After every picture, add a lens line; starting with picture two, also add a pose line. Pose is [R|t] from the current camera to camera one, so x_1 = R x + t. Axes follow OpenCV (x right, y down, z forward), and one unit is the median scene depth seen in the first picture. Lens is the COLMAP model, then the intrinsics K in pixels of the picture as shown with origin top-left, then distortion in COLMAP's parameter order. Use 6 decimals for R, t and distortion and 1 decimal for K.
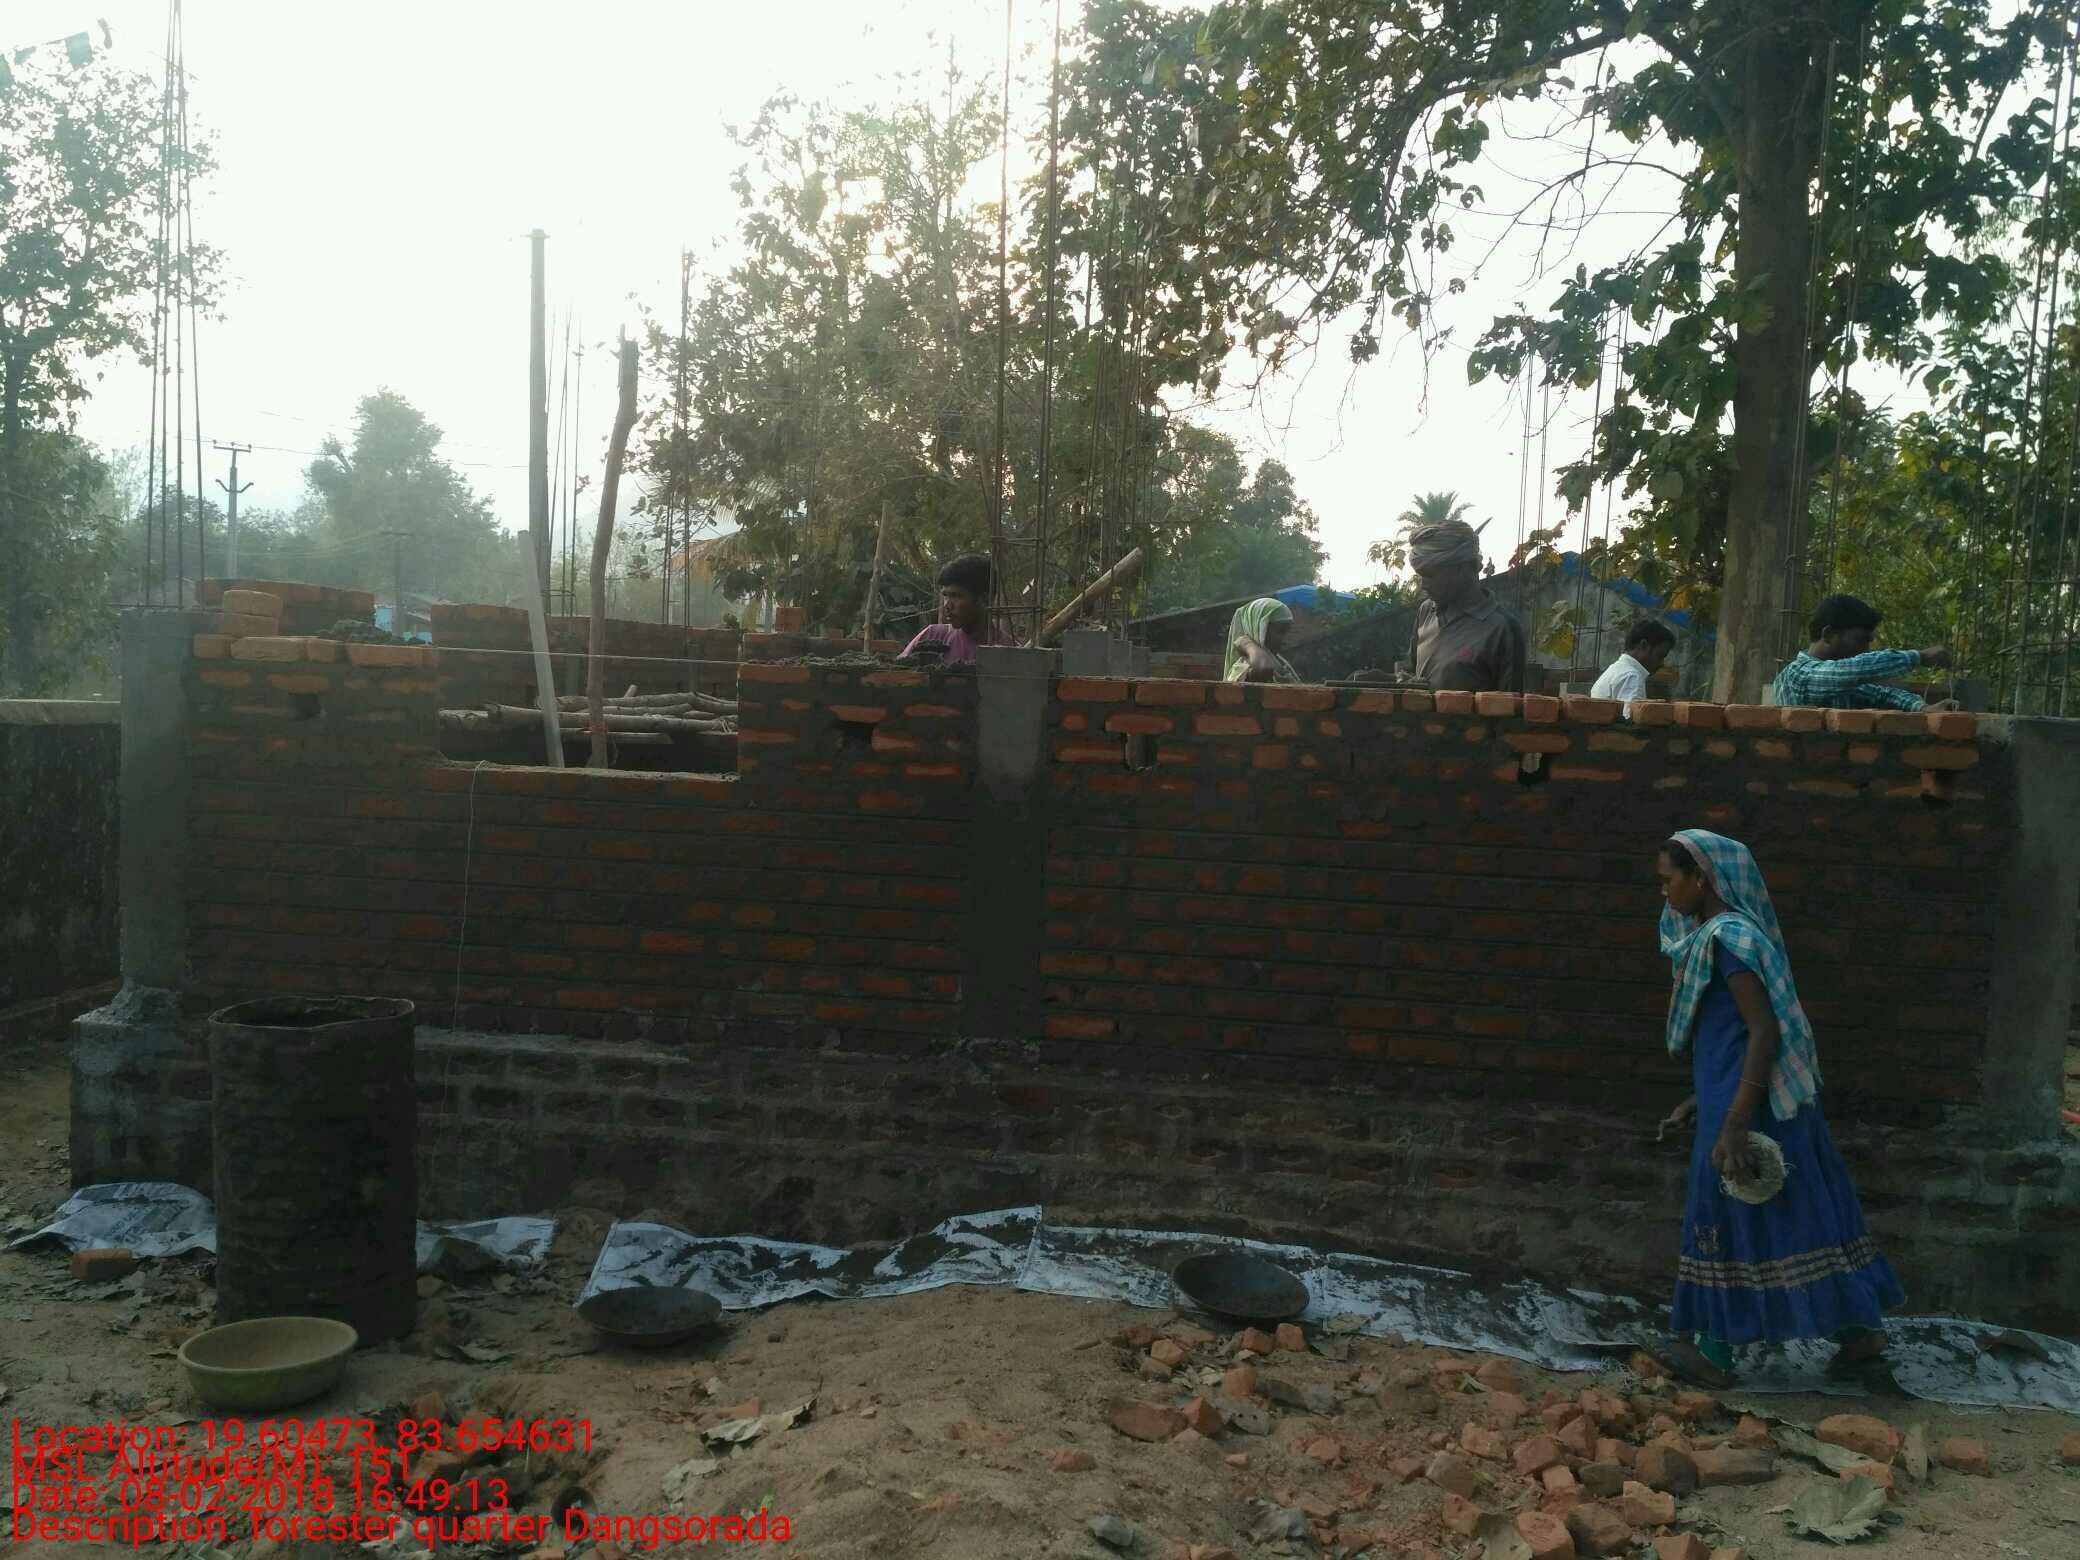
lens RADIAL K [[1874.1, 0, 1002.4], [0, 1874.1, 811.9], [0, 0, 1]] dist [0.031934, 0.000000]
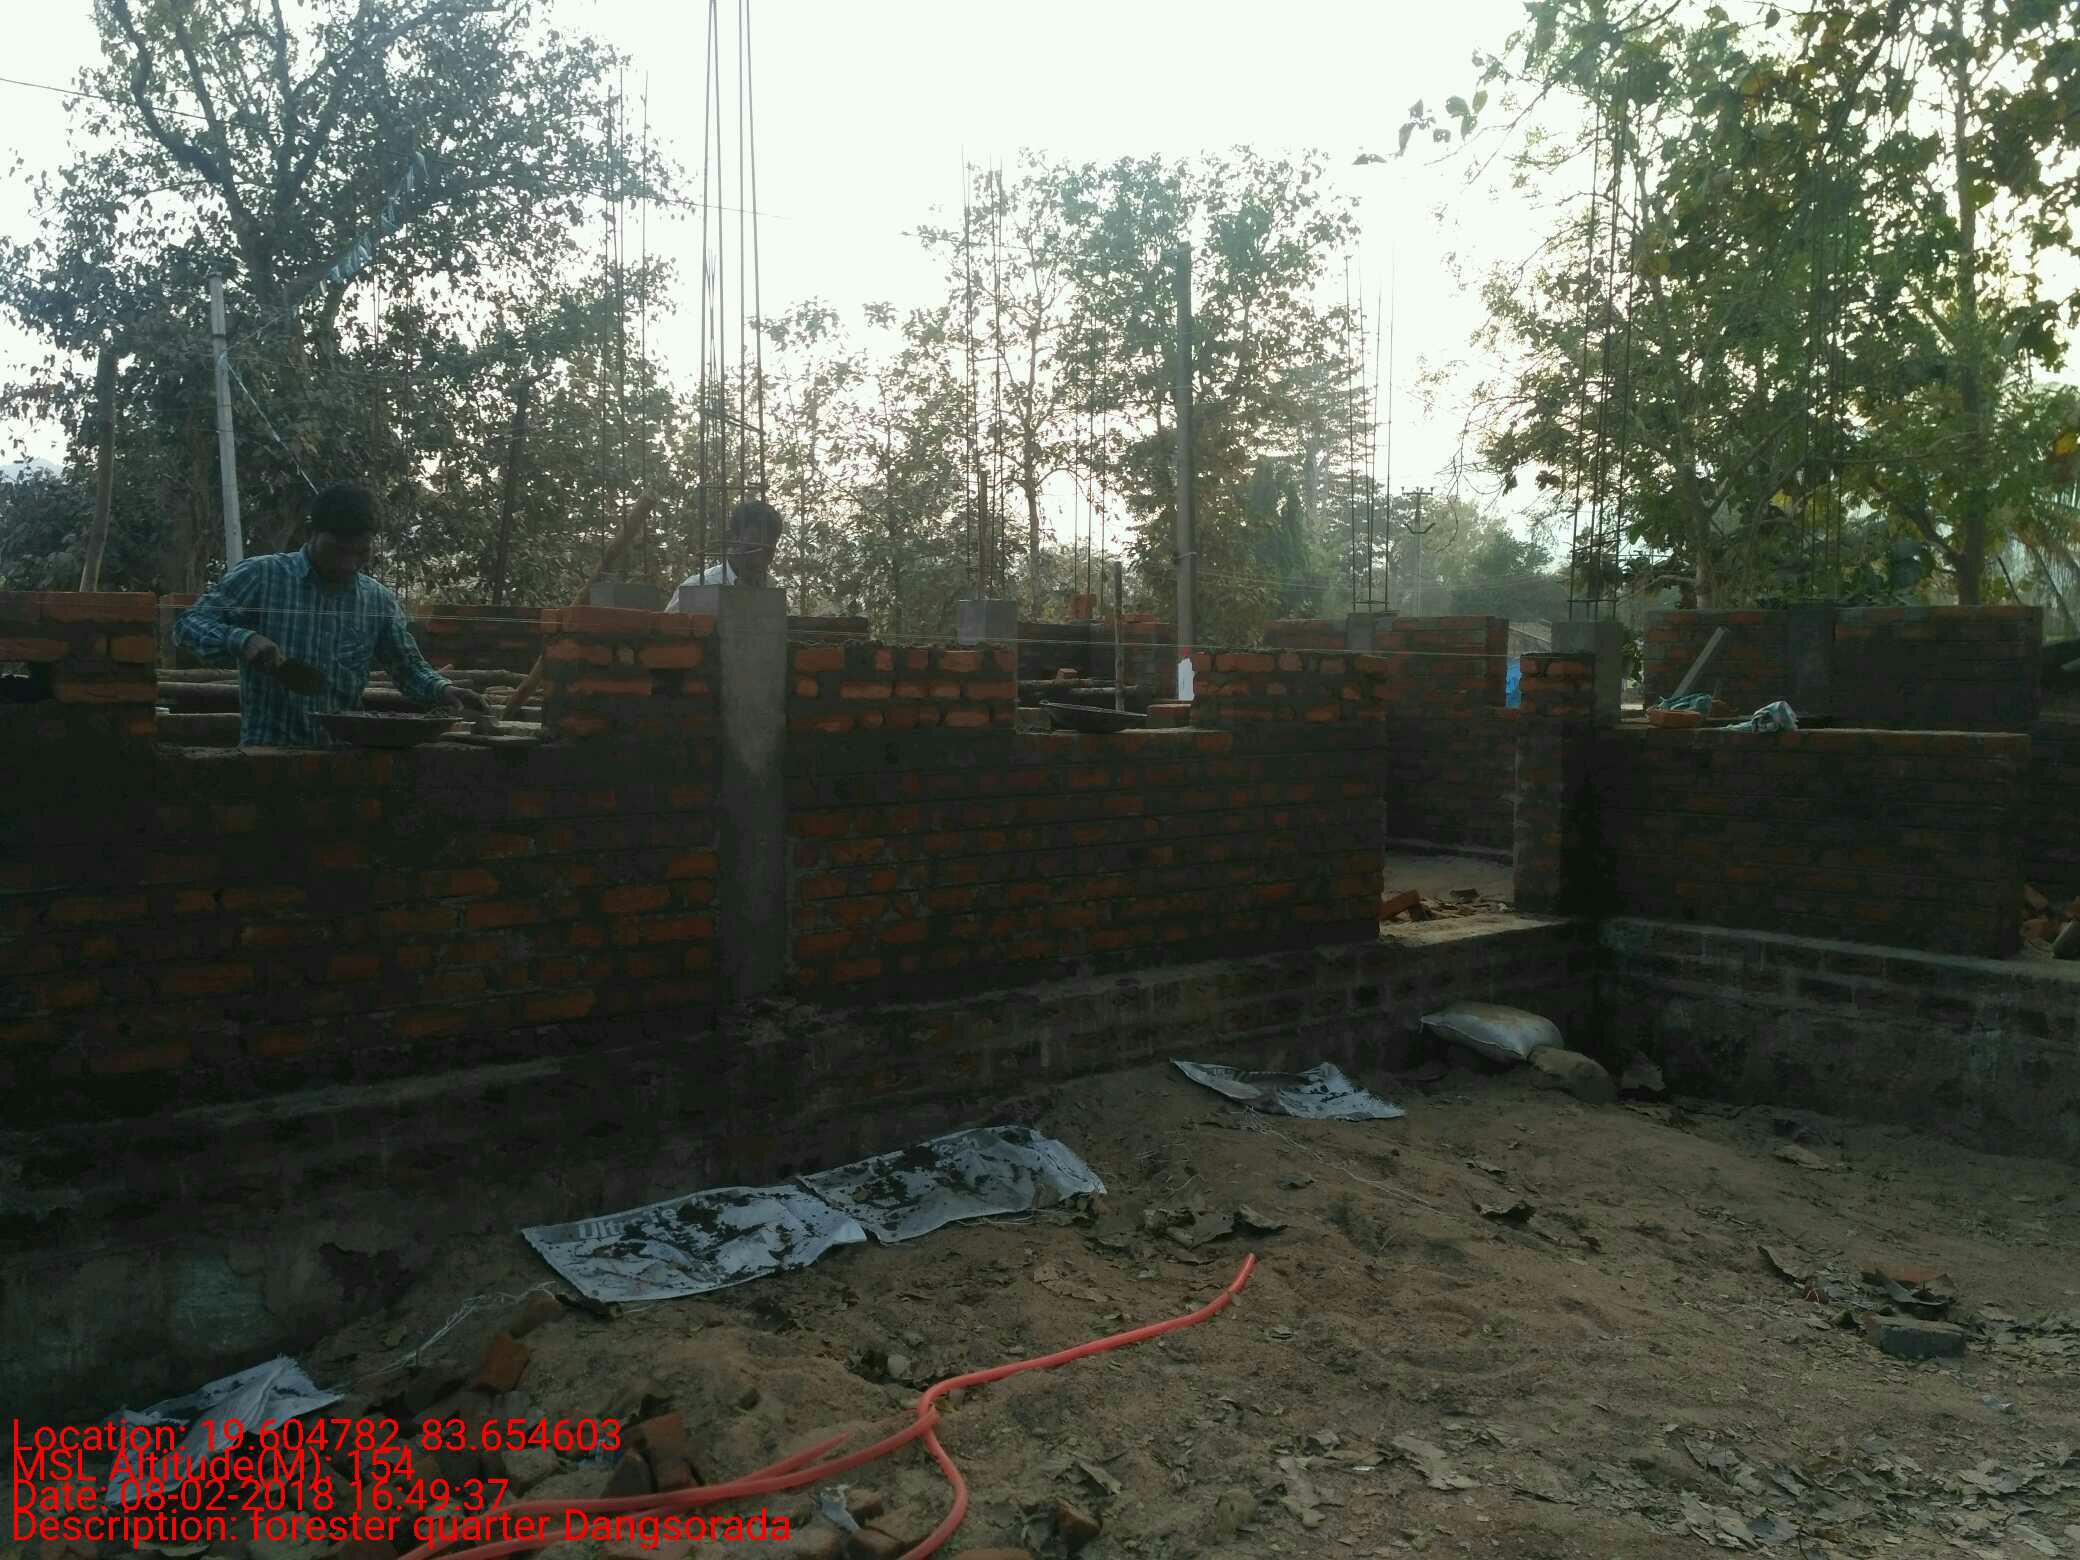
lens RADIAL K [[1874.1, 0, 1008.0], [0, 1874.1, 784.5], [0, 0, 1]] dist [0.031934, 0.000000]
pose [[0.734147, 0.004615, -0.678975, 0.426852], [-0.027453, 0.999361, -0.022891, 0.009059], [0.678435, 0.035445, 0.733805, 0.223231]]
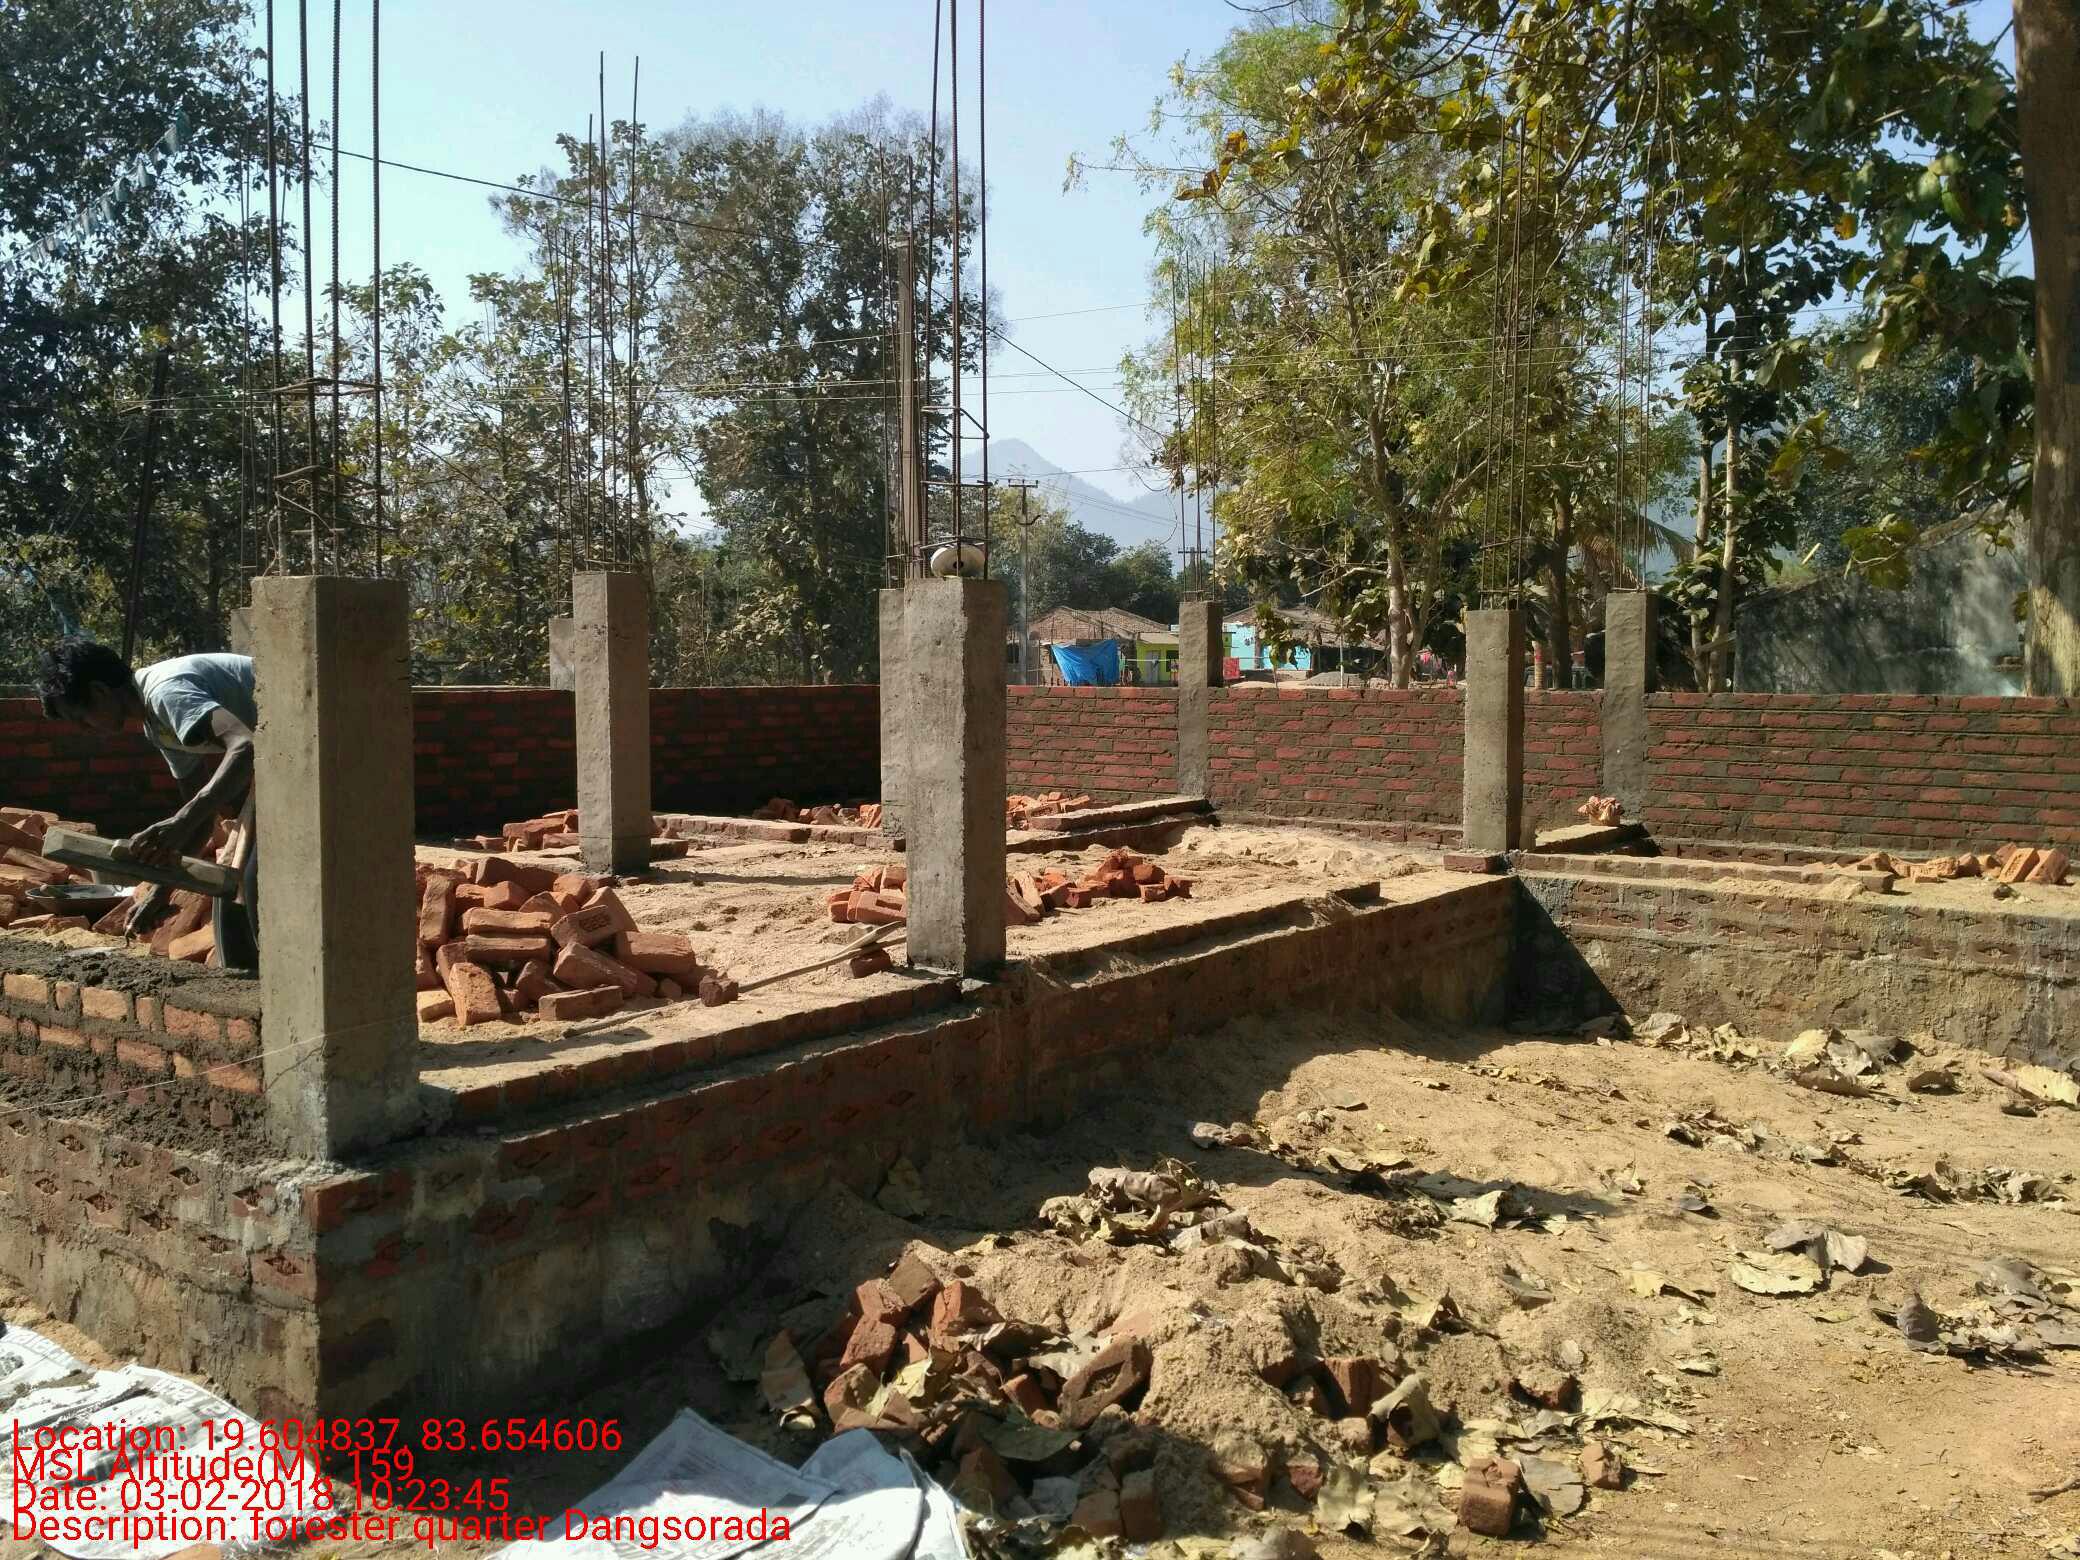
lens RADIAL K [[1874.1, 0, 1022.8], [0, 1874.1, 791.8], [0, 0, 1]] dist [0.031934, 0.000000]
pose [[0.876702, -0.007714, -0.480973, 0.347734], [0.000418, 0.999883, -0.015276, 0.012669], [0.481035, 0.013192, 0.876602, 0.139957]]
